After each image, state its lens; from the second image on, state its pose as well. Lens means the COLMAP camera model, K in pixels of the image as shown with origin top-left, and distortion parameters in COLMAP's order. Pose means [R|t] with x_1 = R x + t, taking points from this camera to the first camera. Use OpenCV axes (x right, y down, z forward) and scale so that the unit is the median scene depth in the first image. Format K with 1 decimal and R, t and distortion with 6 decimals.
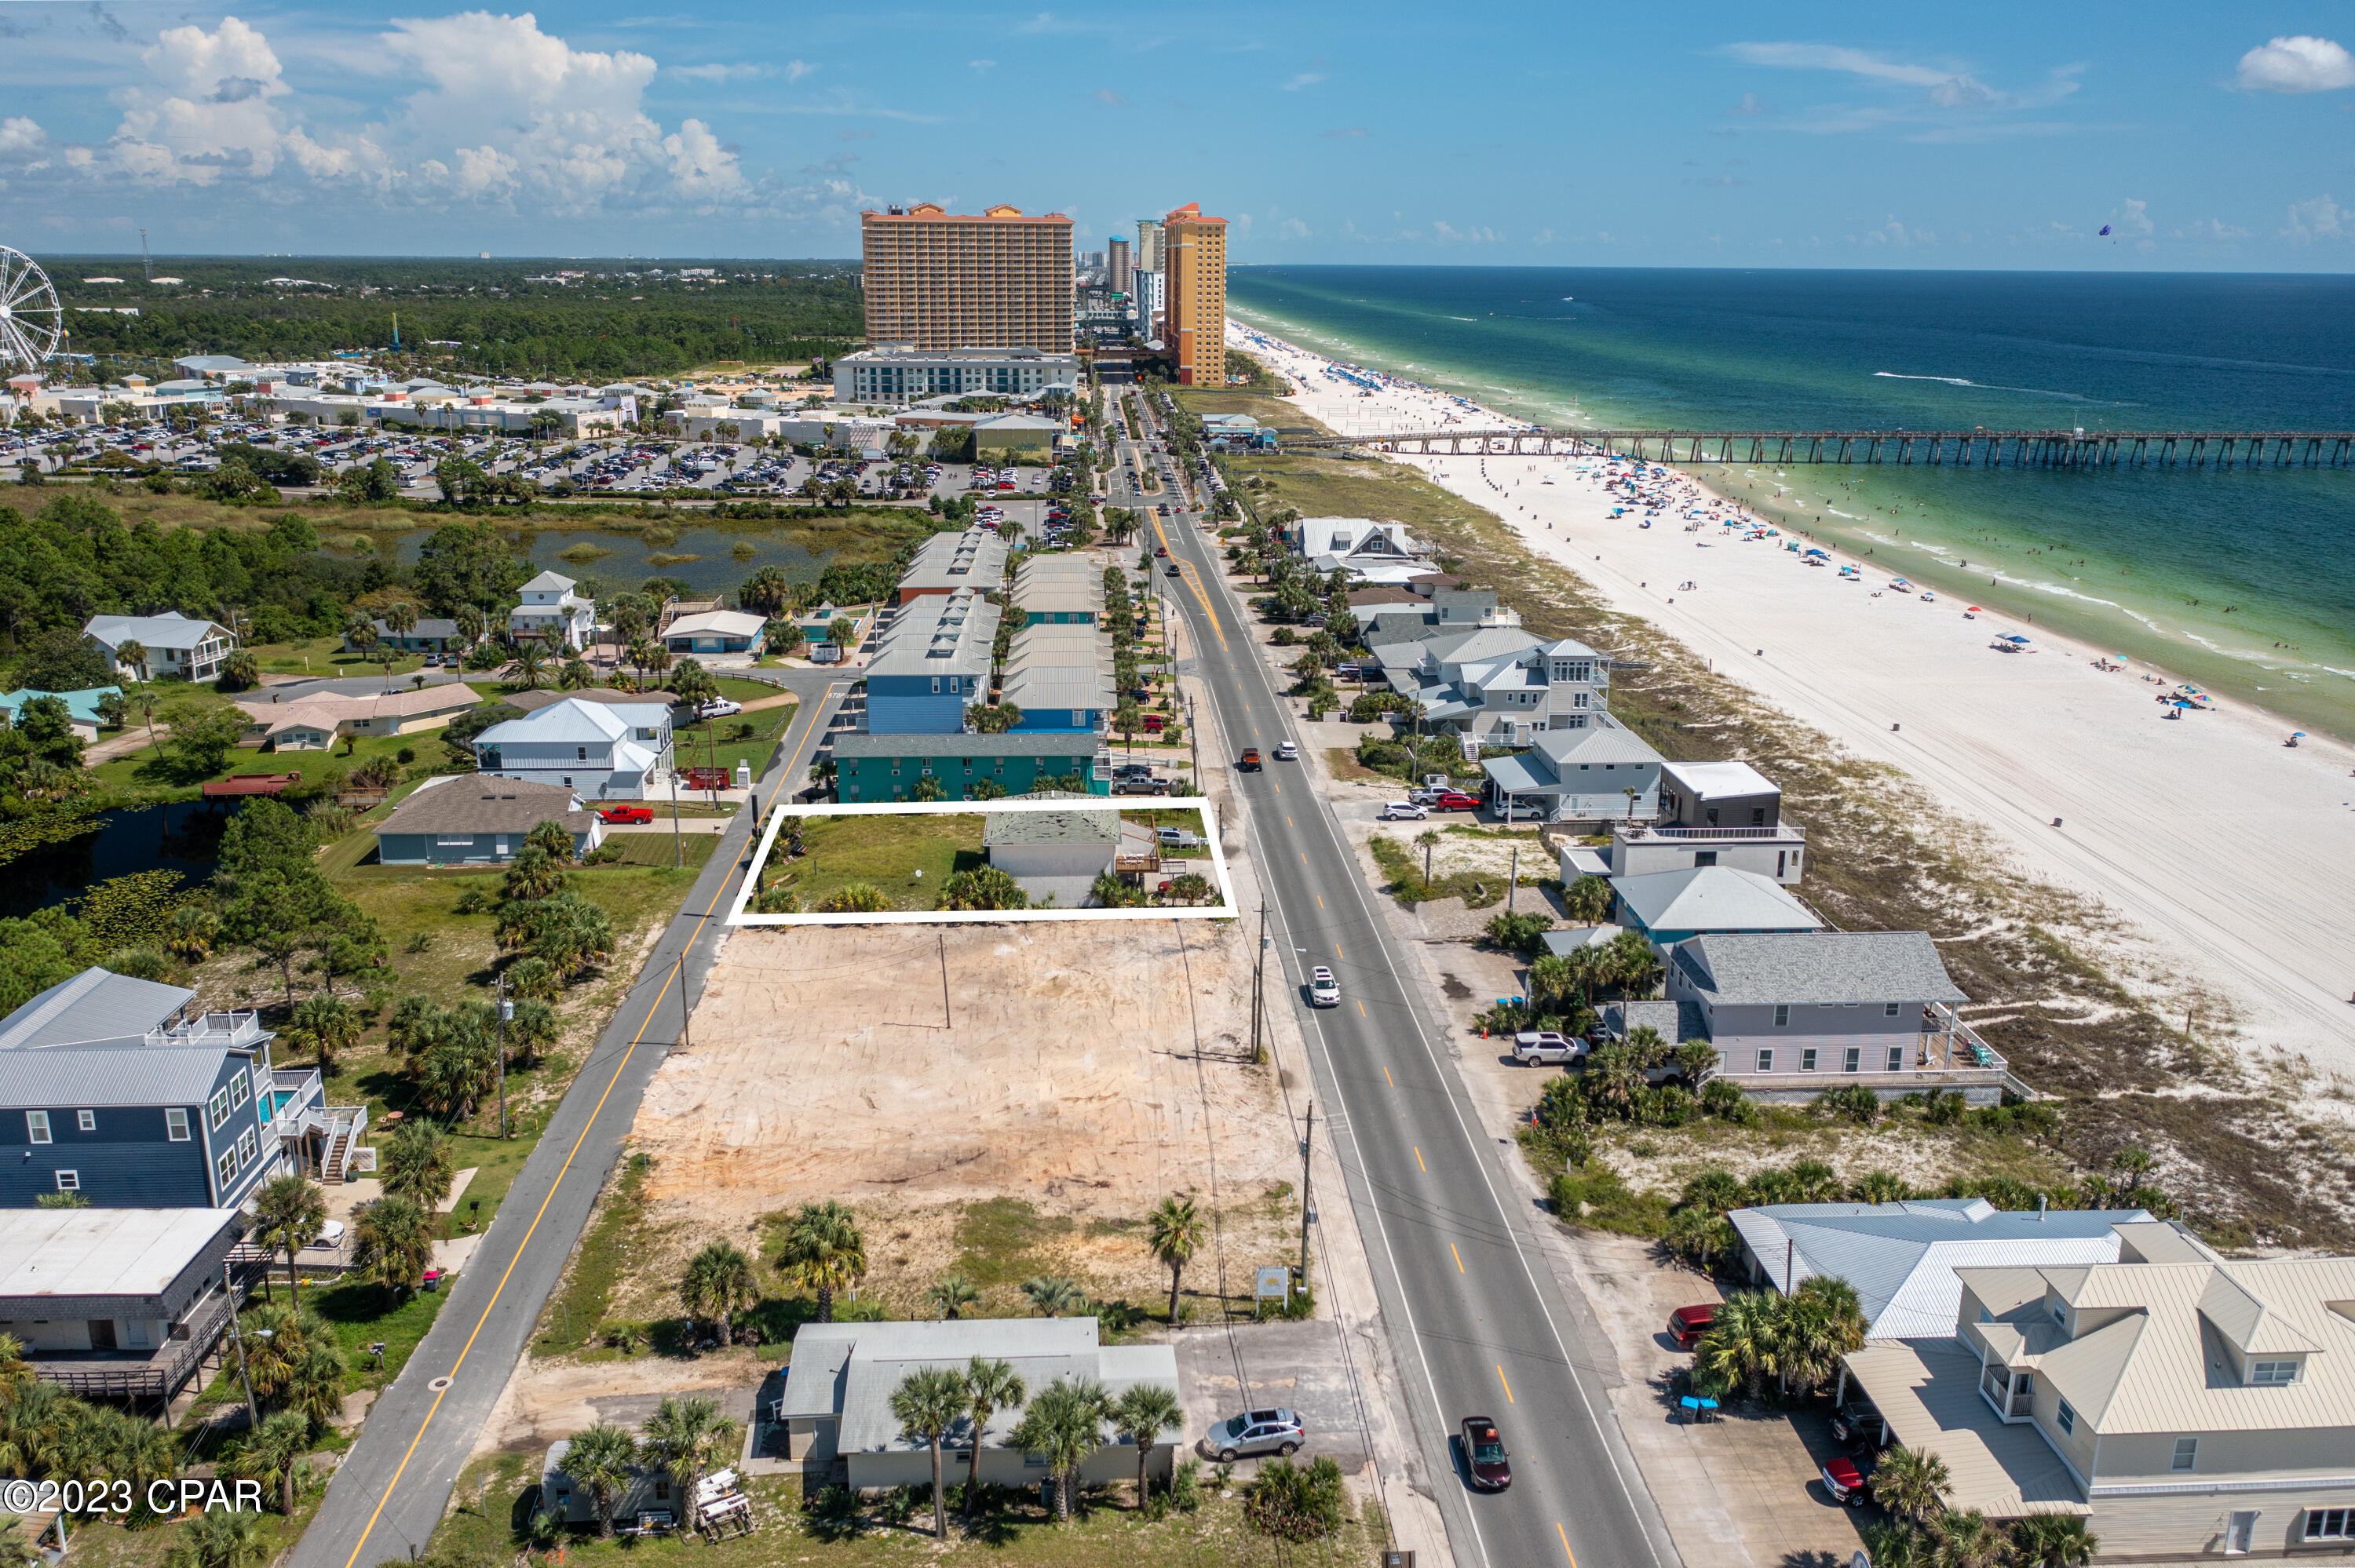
lens RADIAL K [[1858.7, 0, 1177.3], [0, 1858.7, 776.7], [0, 0, 1]] dist [-0.009357, 0.002452]
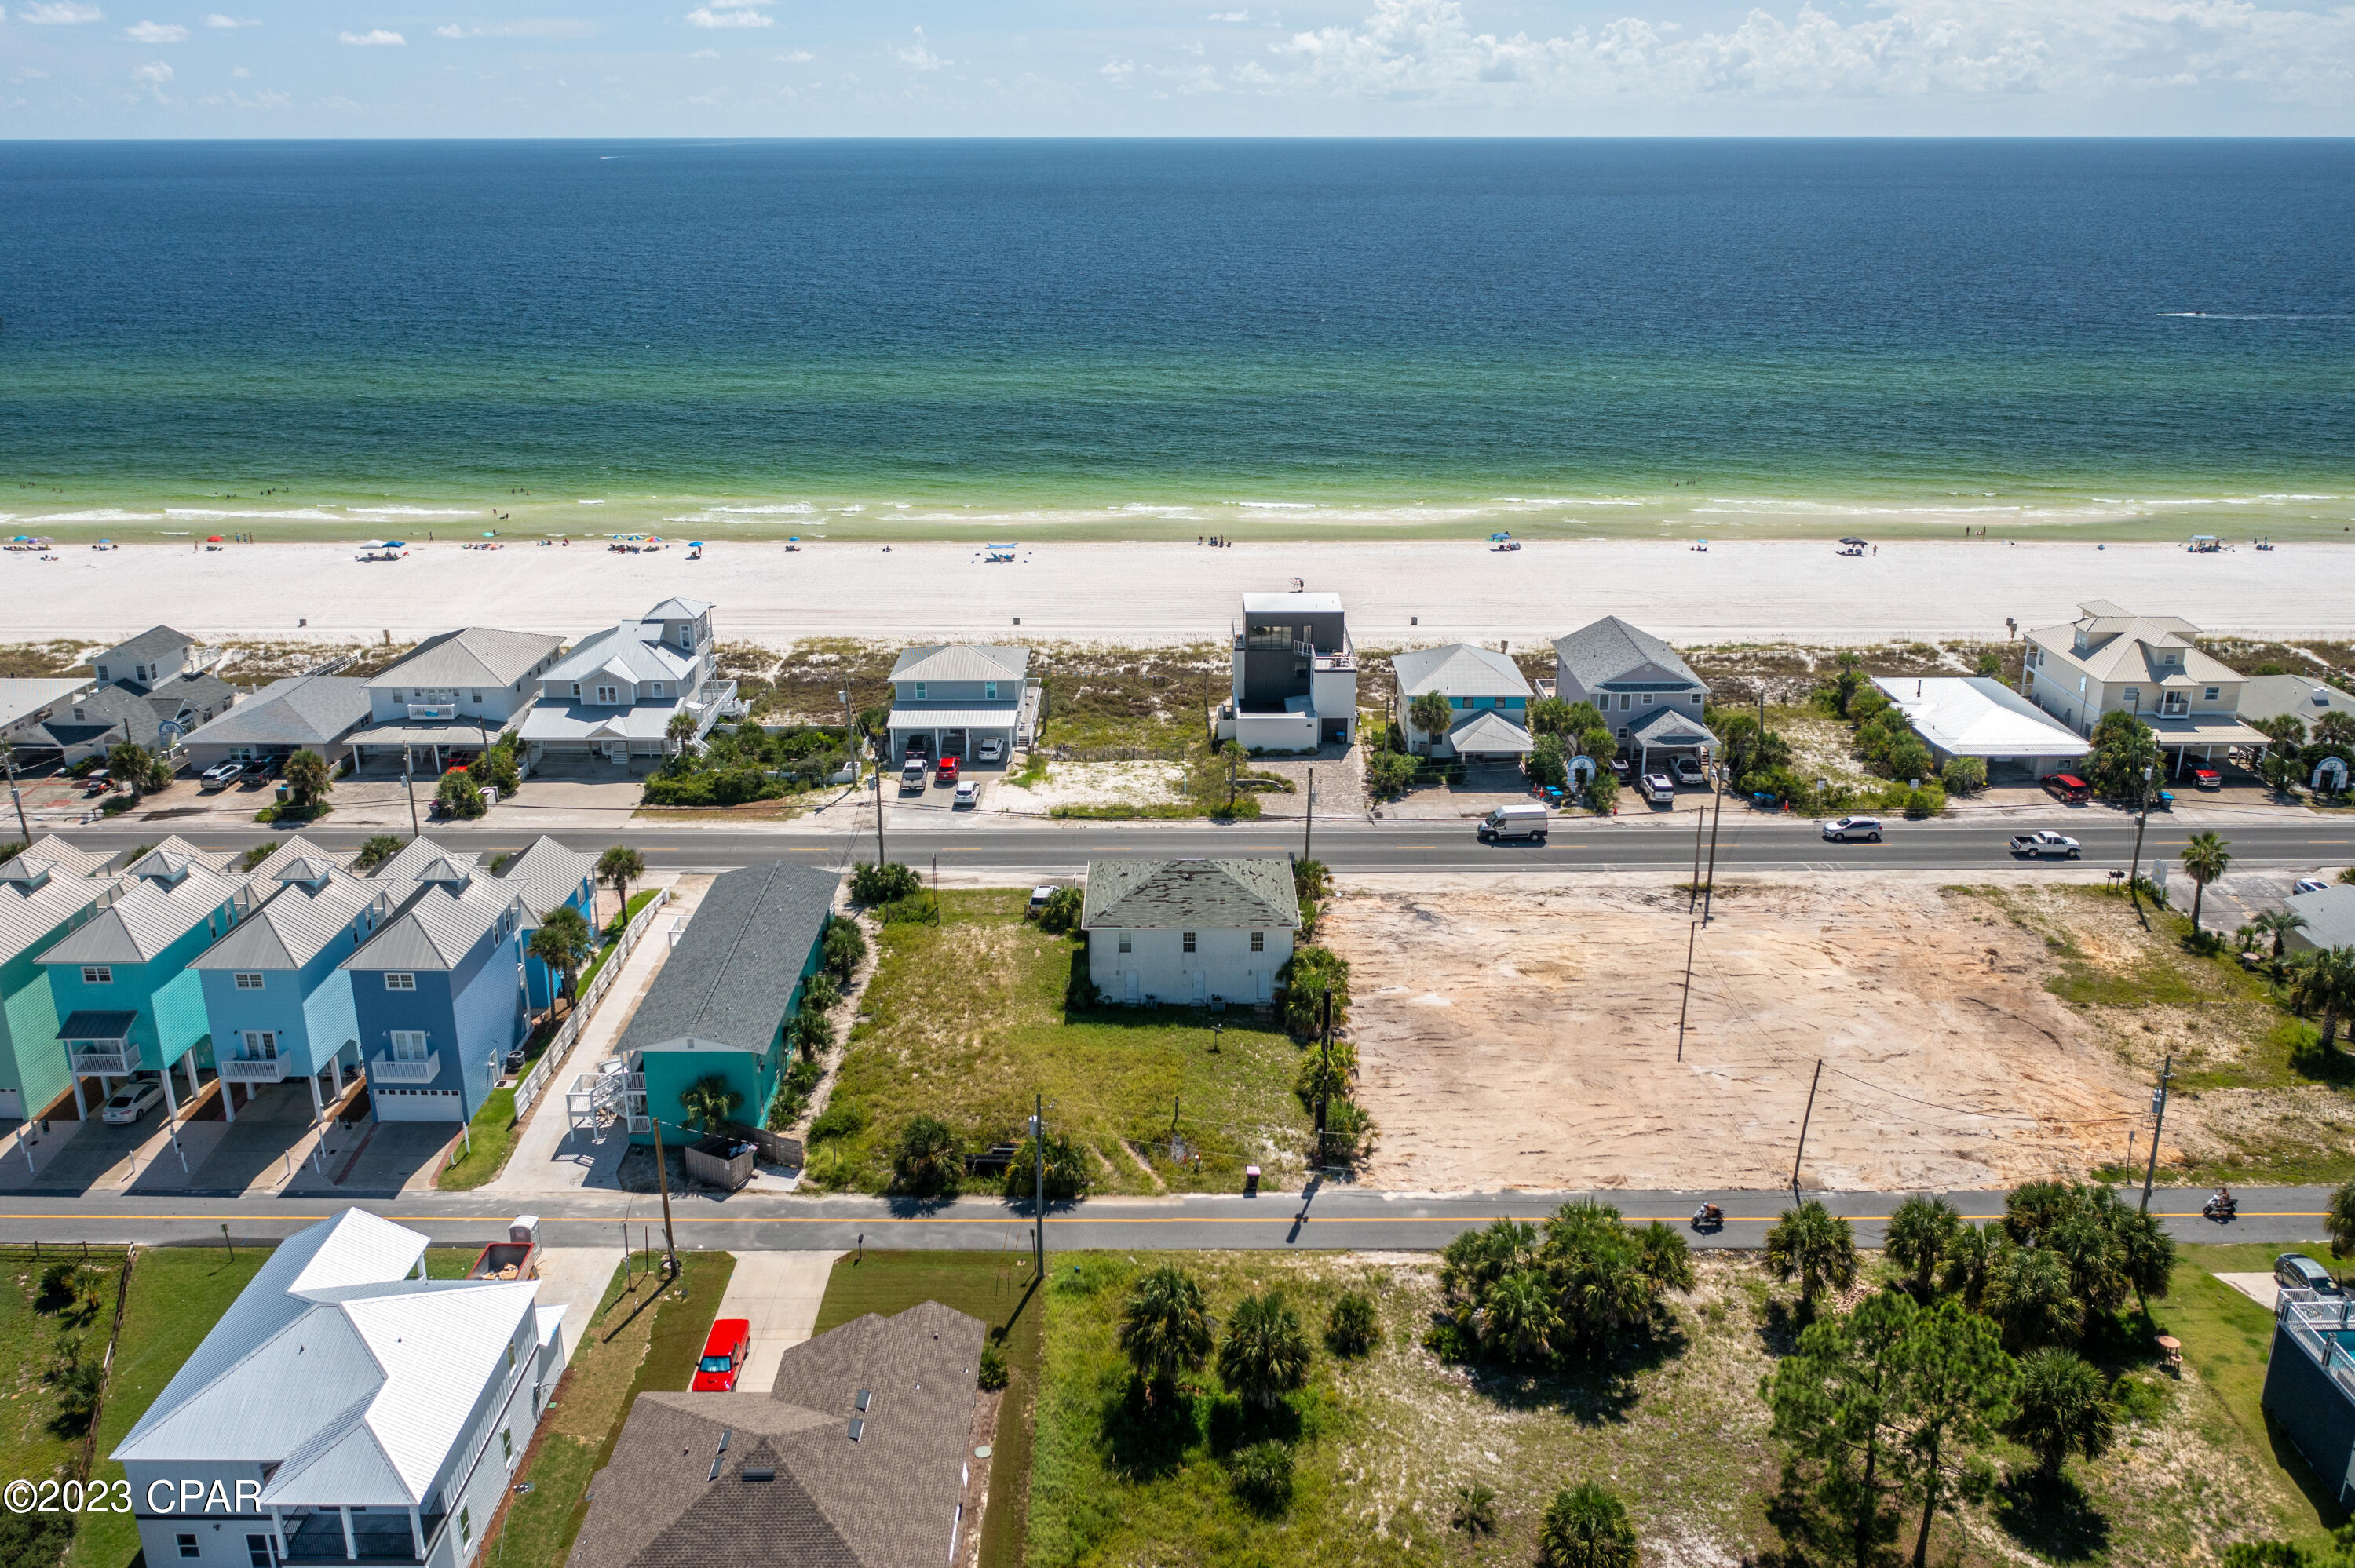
lens RADIAL K [[1880.2, 0, 1177.5], [0, 1880.2, 784.0], [0, 0, 1]] dist [-0.007300, 0.002157]
pose [[0.051329, -0.332823, 0.941591, -0.603842], [0.268665, 0.912678, 0.307957, -0.198155], [-0.961865, 0.237166, 0.136264, 0.696592]]
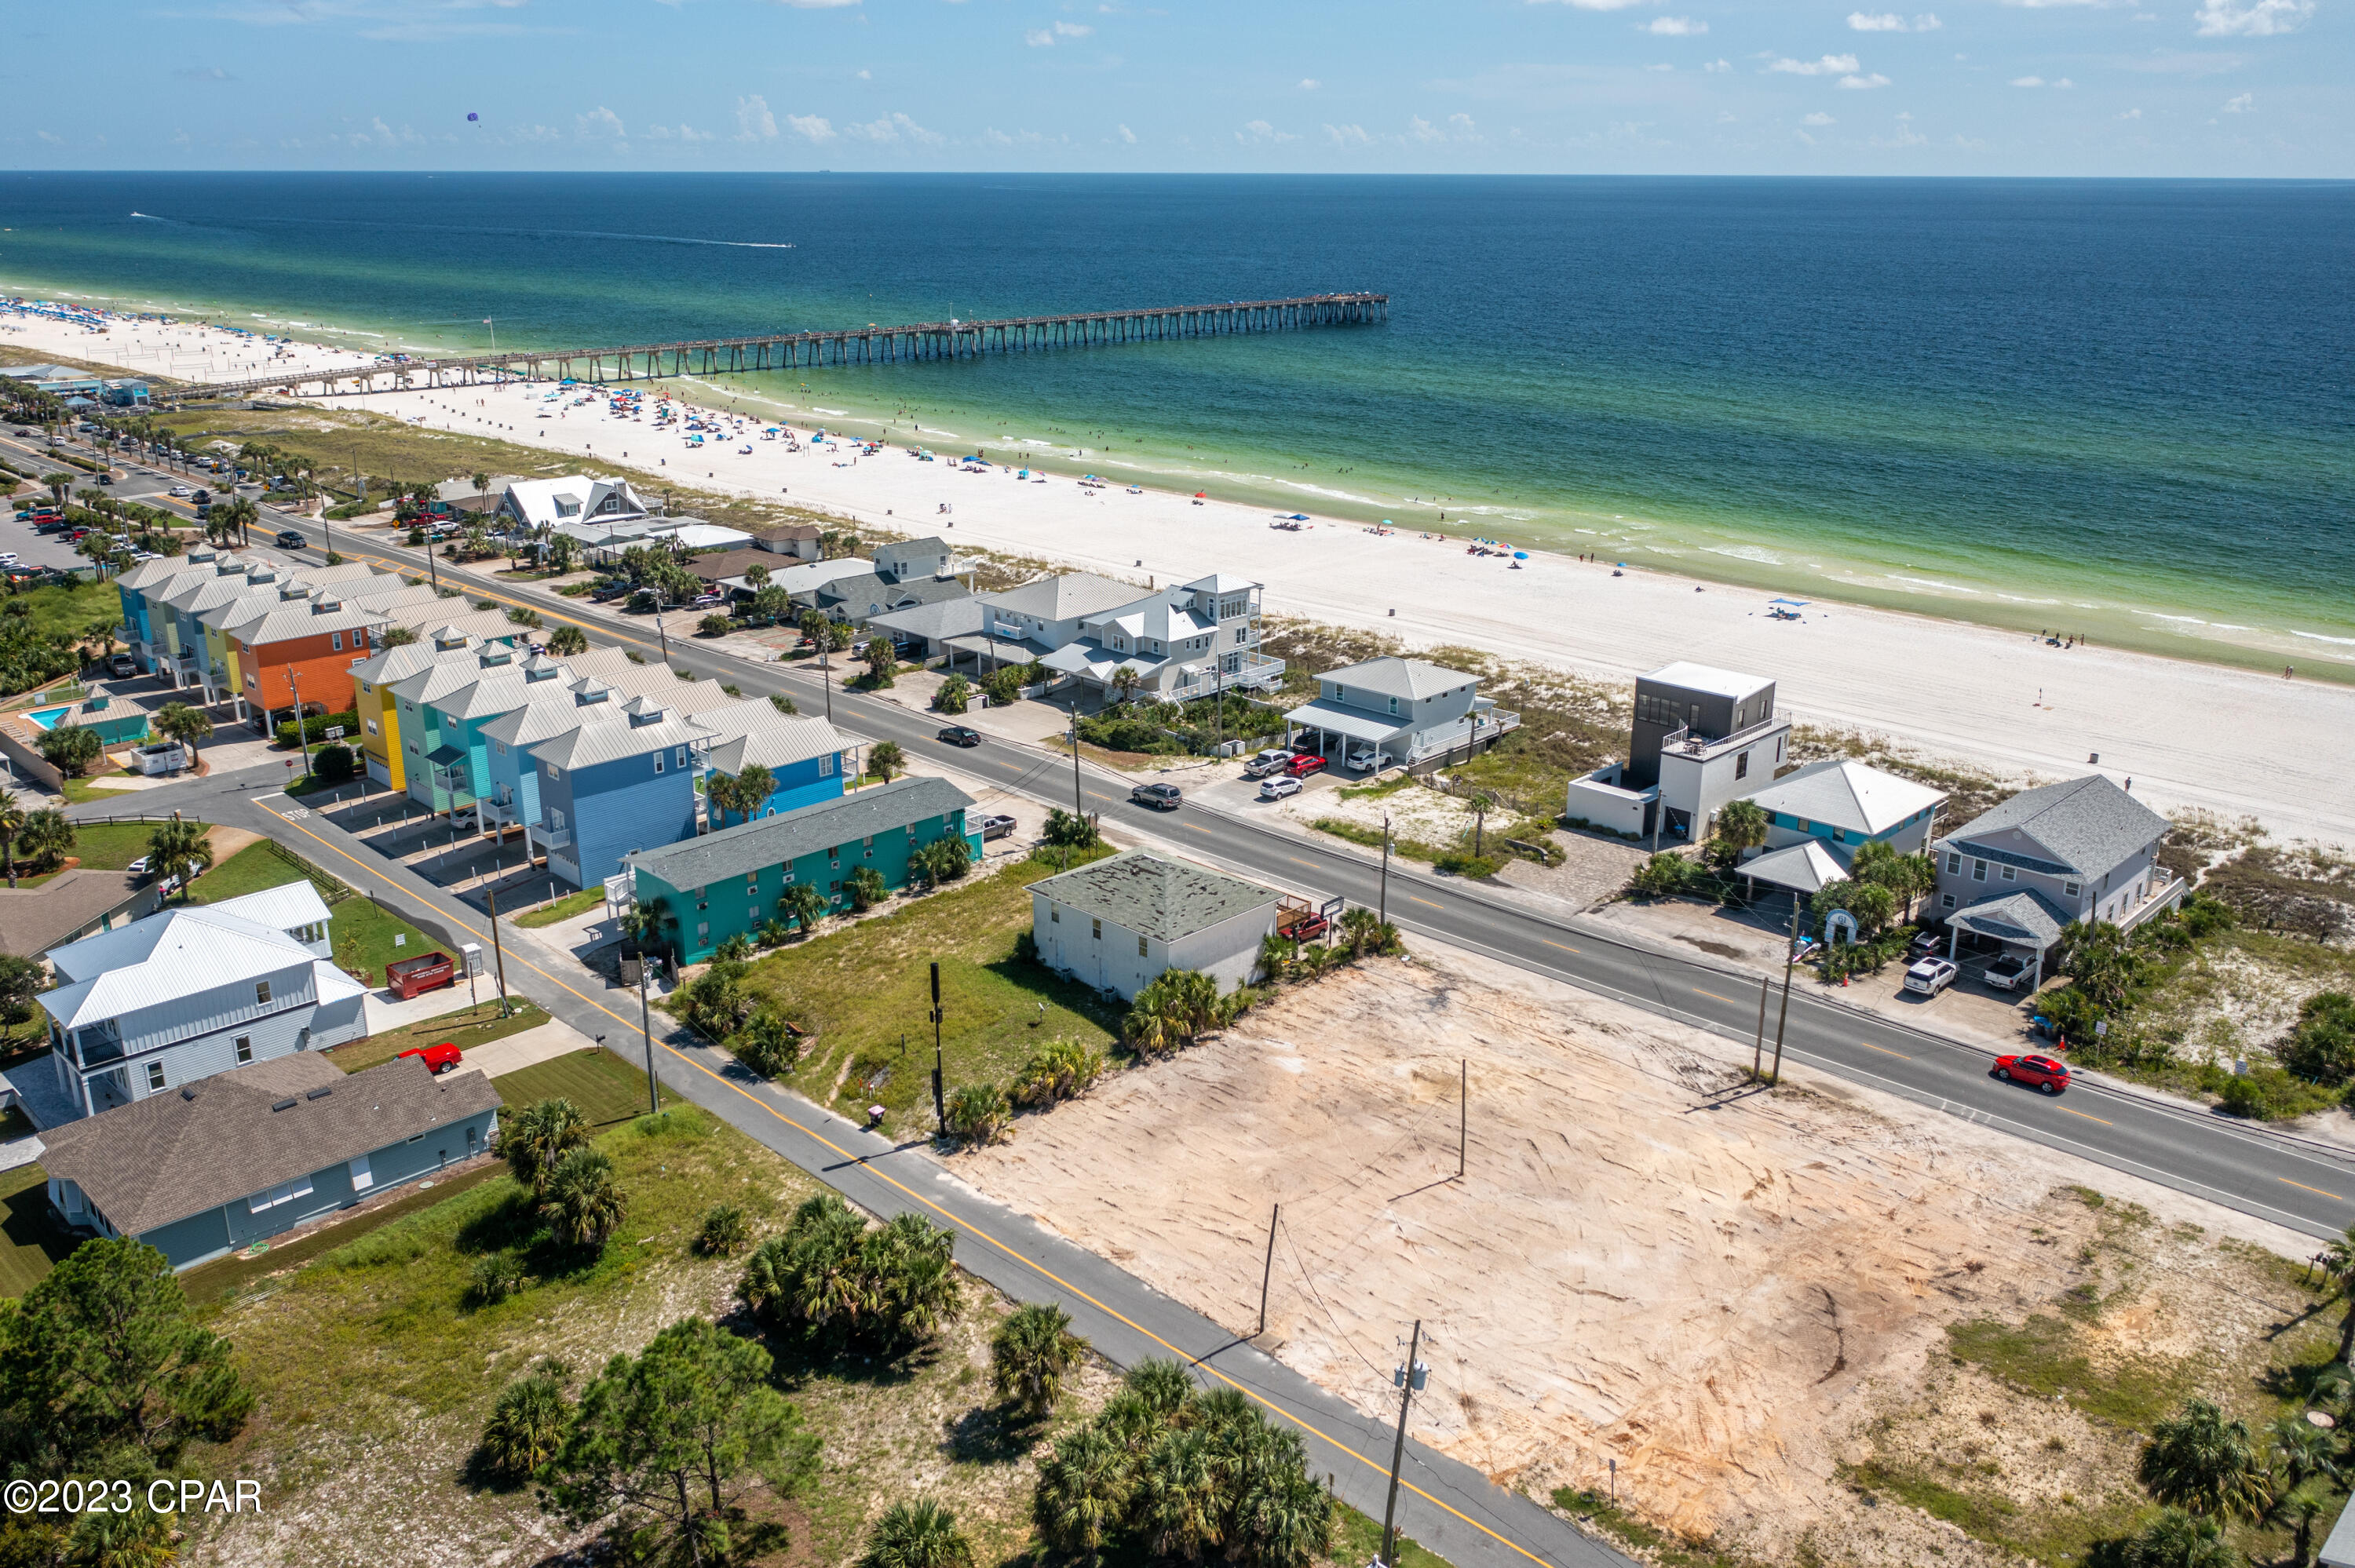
lens RADIAL K [[1858.7, 0, 1177.3], [0, 1858.7, 776.7], [0, 0, 1]] dist [-0.009357, 0.002452]
pose [[0.735627, -0.214448, 0.642546, -0.429623], [0.182951, 0.976212, 0.116354, -0.087548], [-0.652214, 0.031961, 0.757361, 0.315460]]
